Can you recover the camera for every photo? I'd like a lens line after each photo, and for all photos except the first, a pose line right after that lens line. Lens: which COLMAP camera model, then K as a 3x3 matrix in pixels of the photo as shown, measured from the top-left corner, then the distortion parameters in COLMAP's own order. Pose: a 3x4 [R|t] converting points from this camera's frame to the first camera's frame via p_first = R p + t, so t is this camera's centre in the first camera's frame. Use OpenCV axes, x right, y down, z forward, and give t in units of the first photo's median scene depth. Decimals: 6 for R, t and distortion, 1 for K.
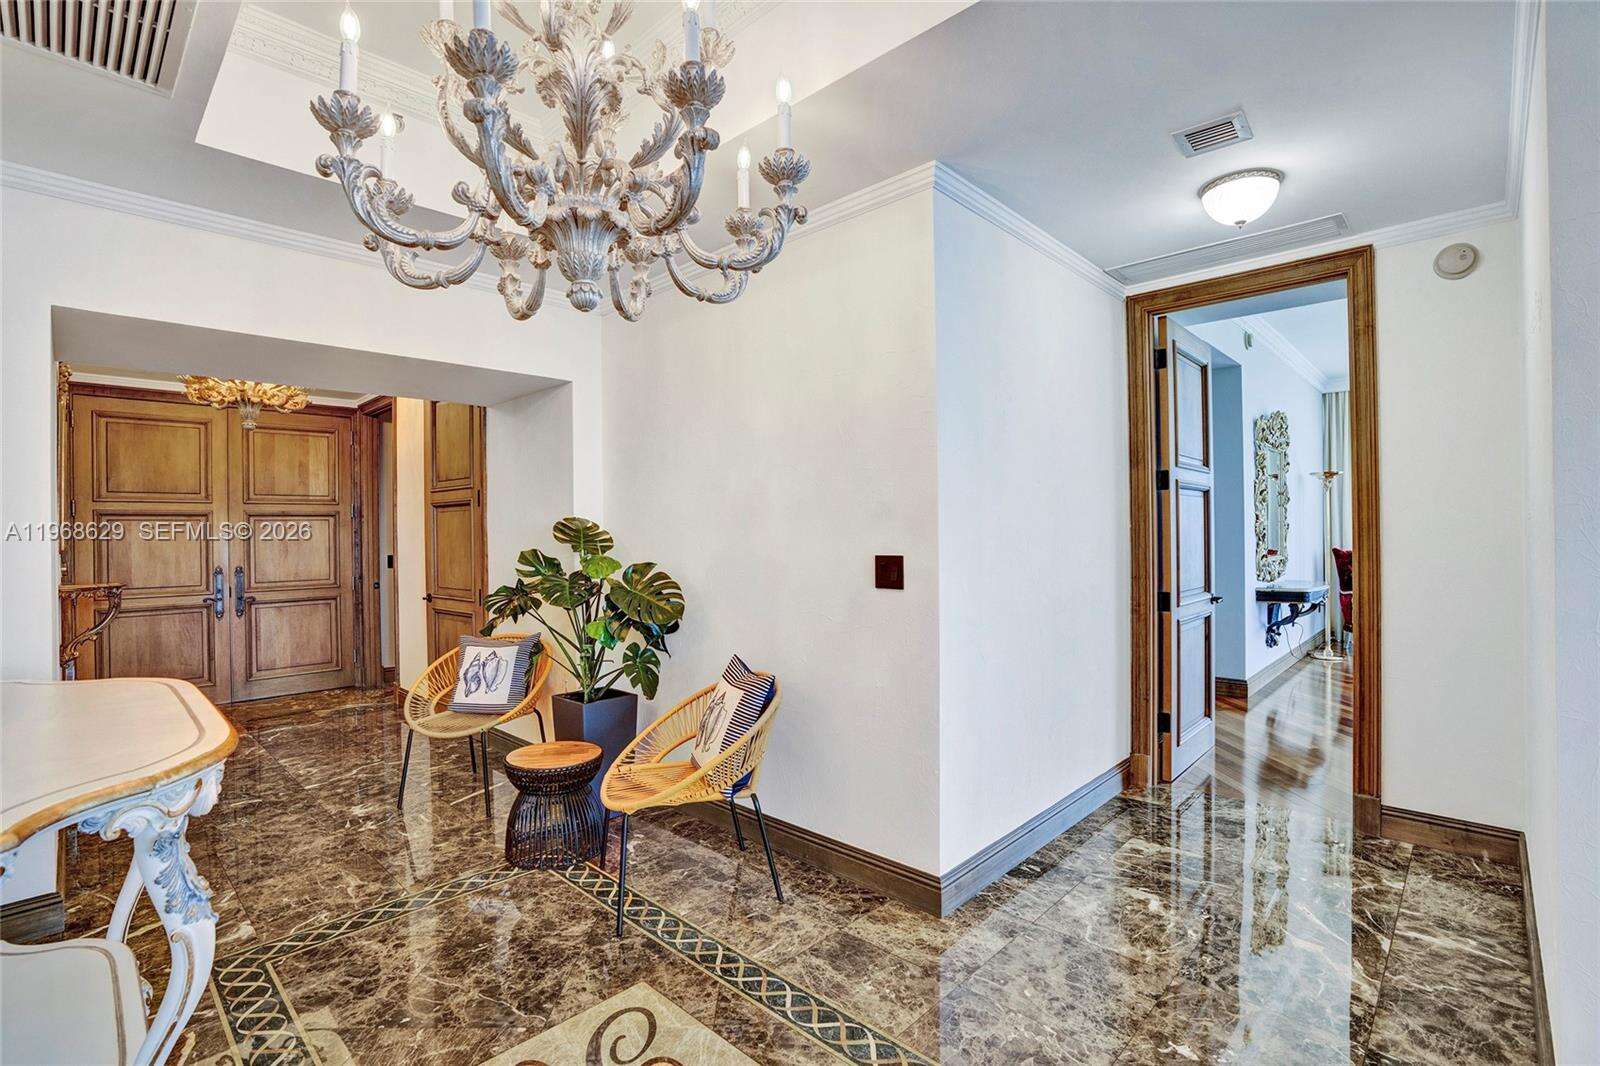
lens RADIAL K [[754.0, 0, 803.7], [0, 754.0, 535.2], [0, 0, 1]] dist [-0.003596, 0.000145]
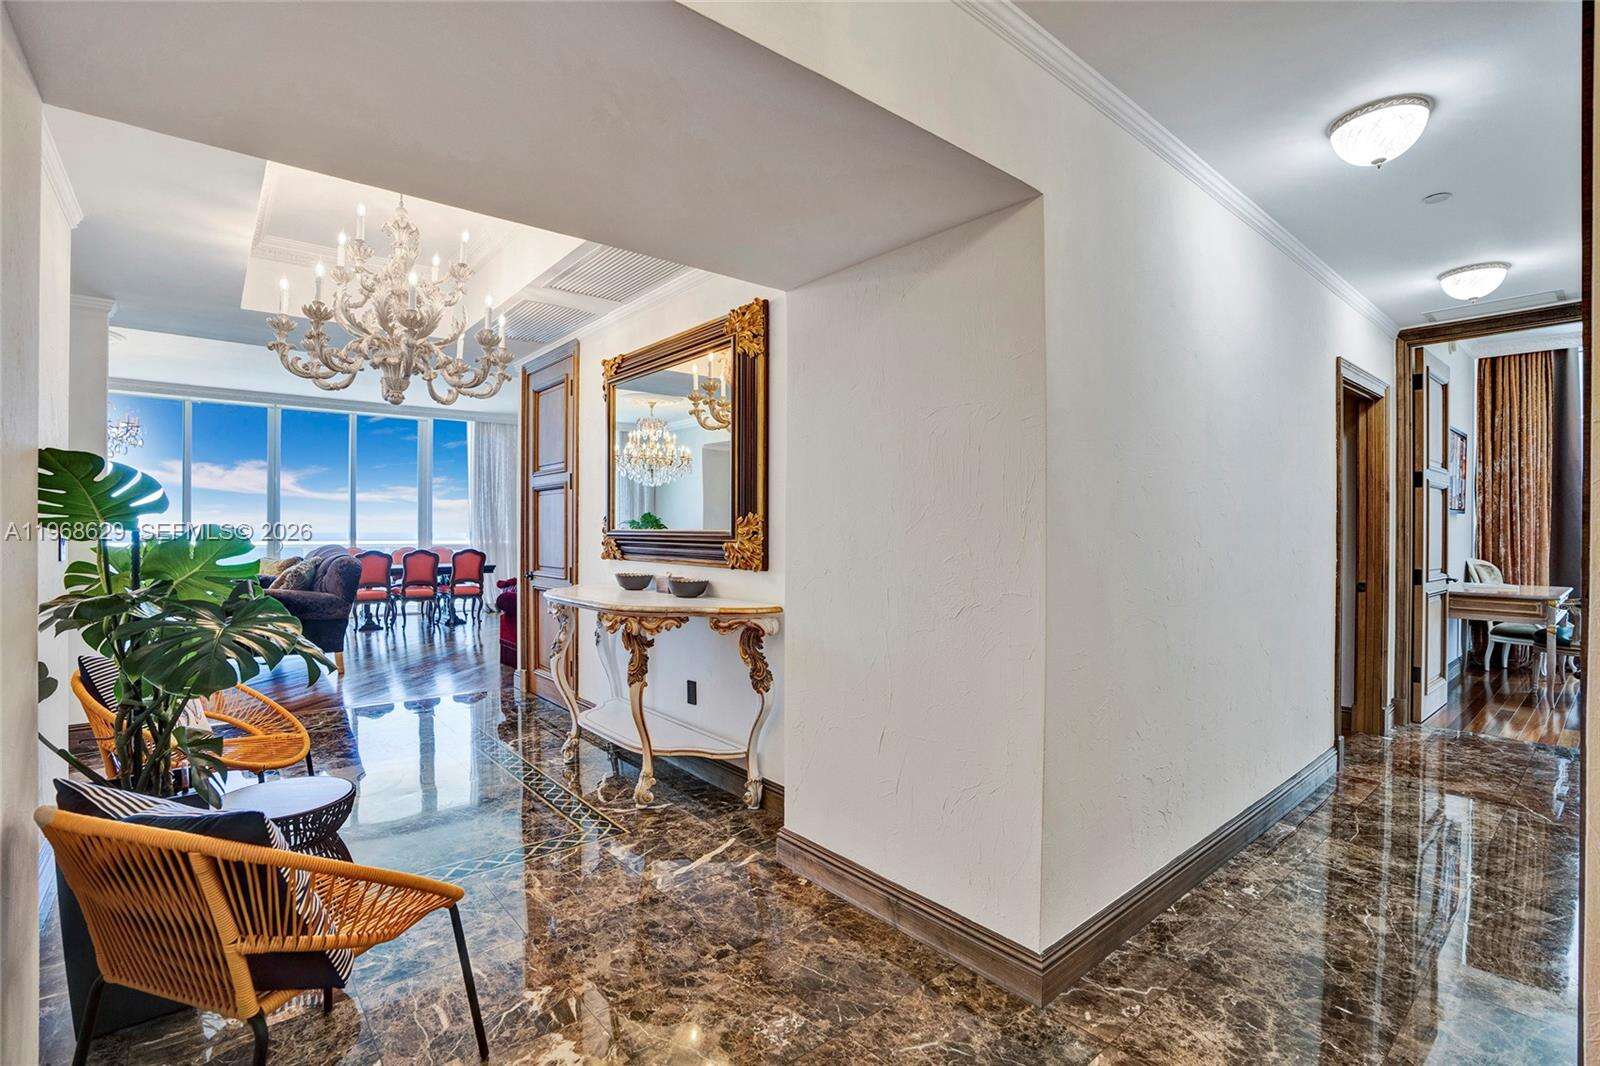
lens RADIAL K [[754.0, 0, 803.7], [0, 754.0, 535.2], [0, 0, 1]] dist [-0.003596, 0.000145]
pose [[-0.995208, 0.010284, 0.097237, -0.631687], [0.011333, 0.999883, 0.010238, 0.022549], [-0.097120, 0.011291, -0.995209, 1.164027]]
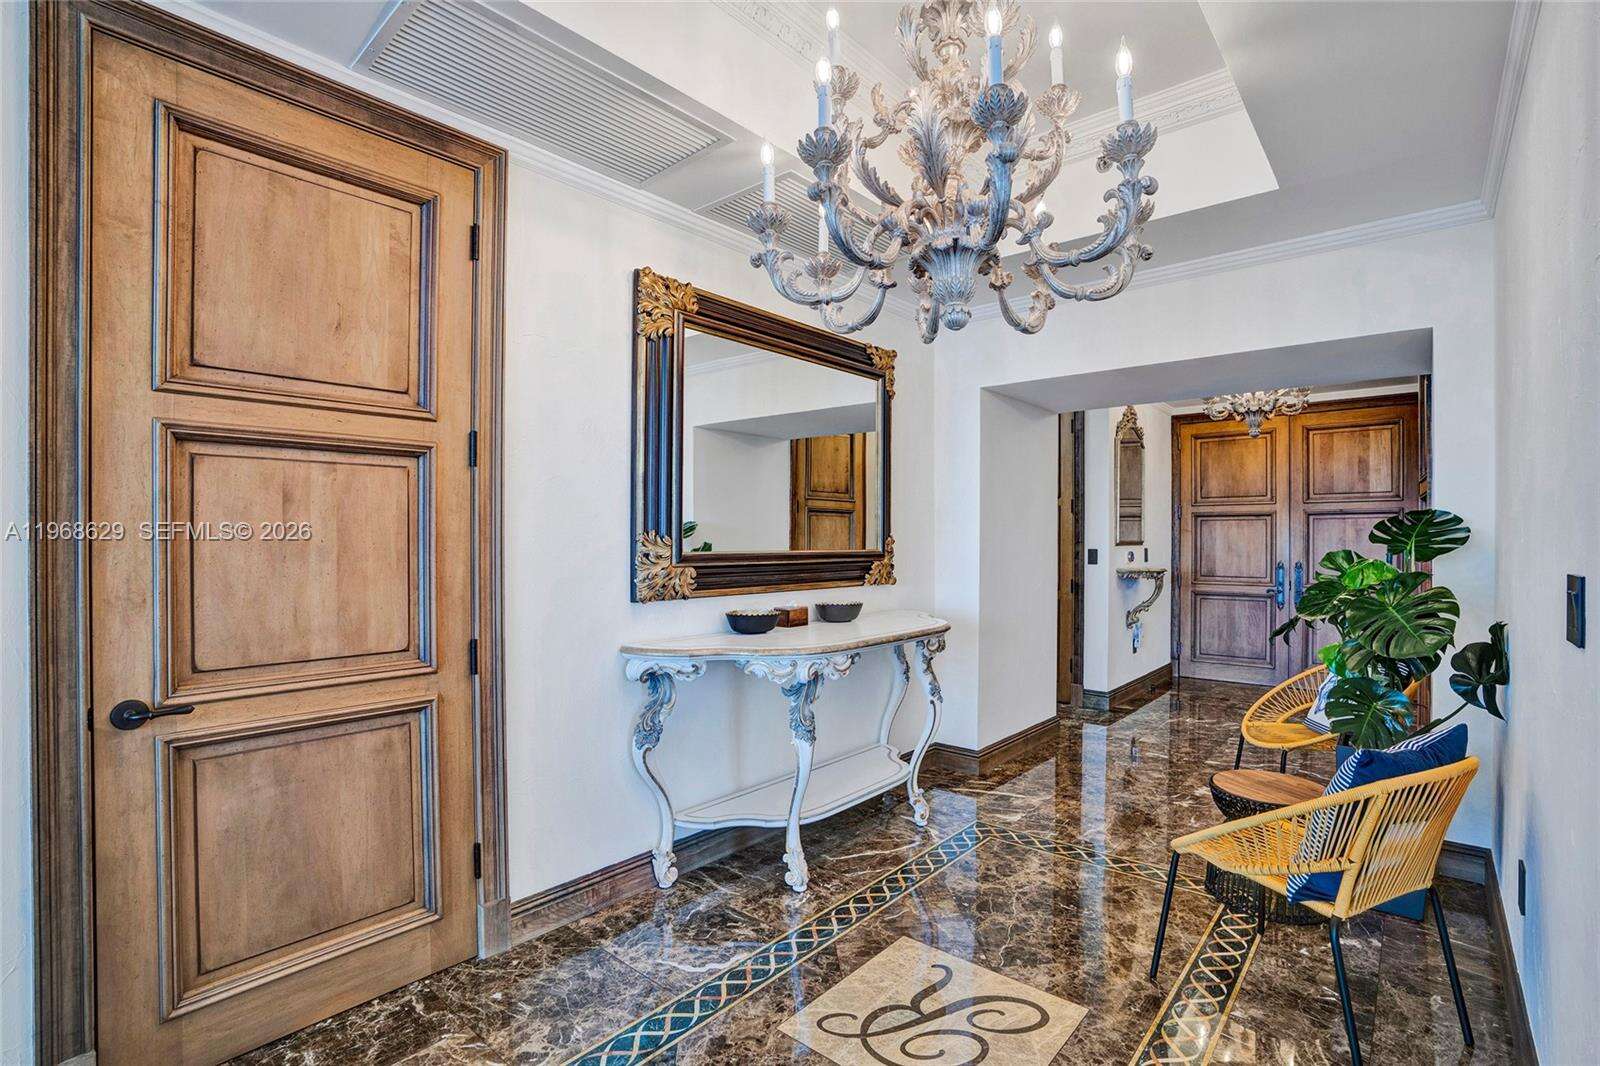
lens RADIAL K [[754.0, 0, 803.7], [0, 754.0, 535.2], [0, 0, 1]] dist [-0.003596, 0.000145]
pose [[0.084807, 0.005556, -0.996382, 0.328431], [-0.007122, 0.999962, 0.004970, 0.003561], [0.996372, 0.006674, 0.084843, 0.275504]]
